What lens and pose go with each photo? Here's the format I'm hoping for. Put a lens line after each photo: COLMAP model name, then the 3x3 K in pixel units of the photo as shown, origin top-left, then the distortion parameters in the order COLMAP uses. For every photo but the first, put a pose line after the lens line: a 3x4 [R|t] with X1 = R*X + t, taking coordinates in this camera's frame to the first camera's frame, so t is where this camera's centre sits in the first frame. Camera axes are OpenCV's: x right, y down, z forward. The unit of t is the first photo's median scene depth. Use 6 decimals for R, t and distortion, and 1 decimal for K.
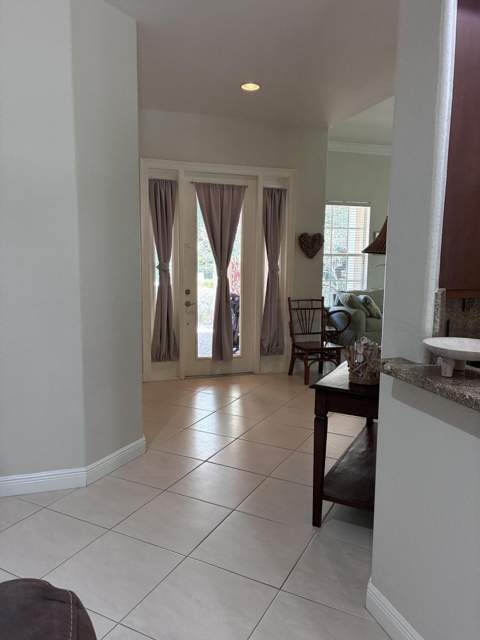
lens RADIAL K [[483.0, 0, 242.3], [0, 483.0, 317.1], [0, 0, 1]] dist [0.035519, -0.032764]
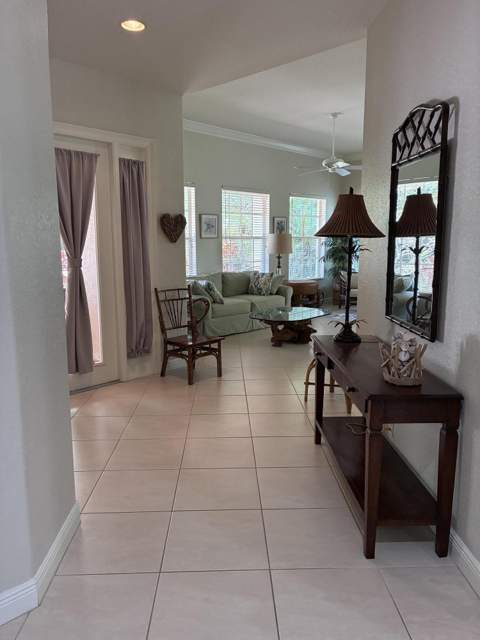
lens RADIAL K [[483.0, 0, 242.3], [0, 483.0, 317.1], [0, 0, 1]] dist [0.035519, -0.032764]
pose [[0.877332, -0.092079, 0.470968, -0.182862], [0.076162, 0.995697, 0.052791, -0.023173], [-0.473802, -0.010445, 0.880569, 0.160585]]
